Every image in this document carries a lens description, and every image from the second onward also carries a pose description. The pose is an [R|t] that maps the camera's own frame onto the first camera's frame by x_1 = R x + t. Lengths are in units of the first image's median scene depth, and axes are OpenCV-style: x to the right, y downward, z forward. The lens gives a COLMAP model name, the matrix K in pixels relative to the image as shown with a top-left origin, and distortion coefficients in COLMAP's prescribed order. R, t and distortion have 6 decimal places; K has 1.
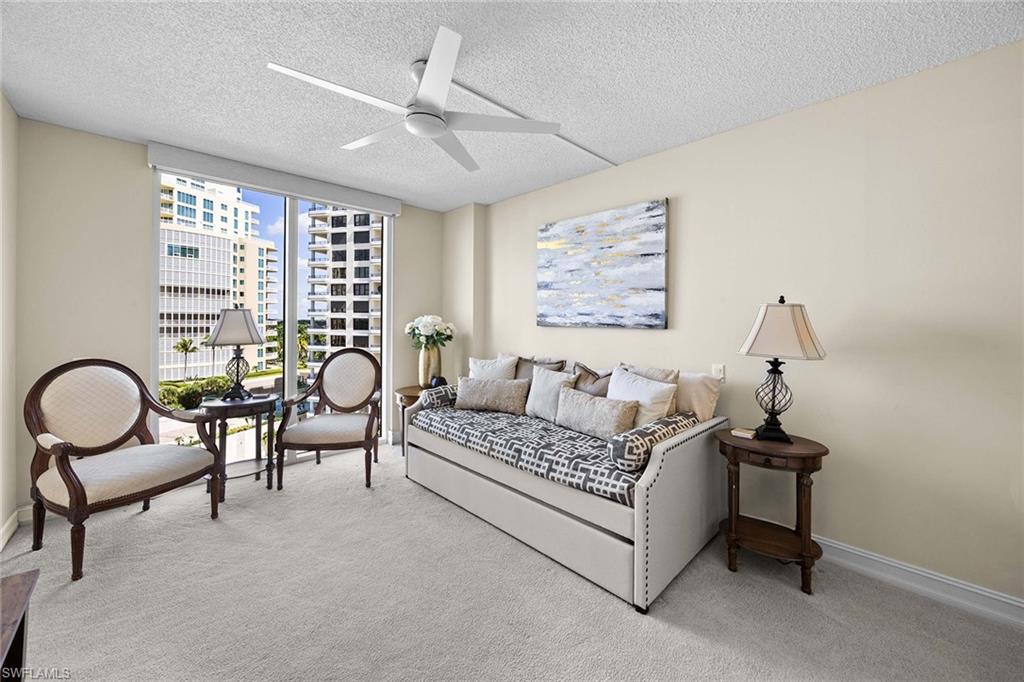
lens RADIAL K [[396.1, 0, 511.7], [0, 396.1, 321.9], [0, 0, 1]] dist [-0.001078, -0.000012]
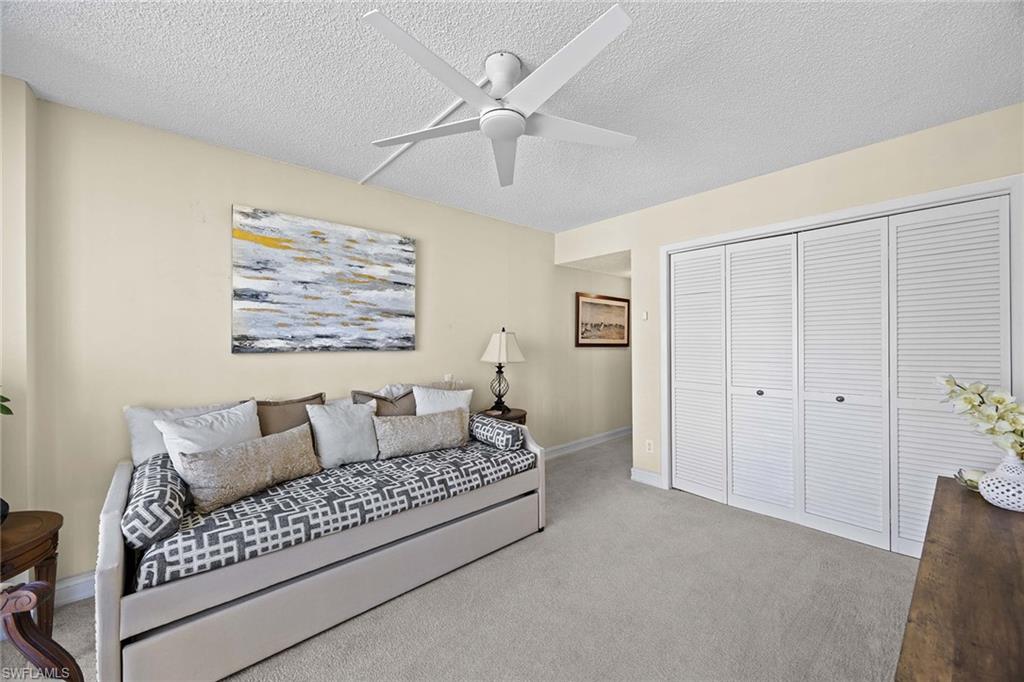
lens RADIAL K [[392.0, 0, 515.3], [0, 392.0, 341.5], [0, 0, 1]] dist [-0.000981, -0.000012]
pose [[0.038970, -0.006302, 0.999220, -0.750278], [0.013378, 0.999894, 0.005784, -0.009690], [-0.999151, 0.013142, 0.039051, 0.647702]]
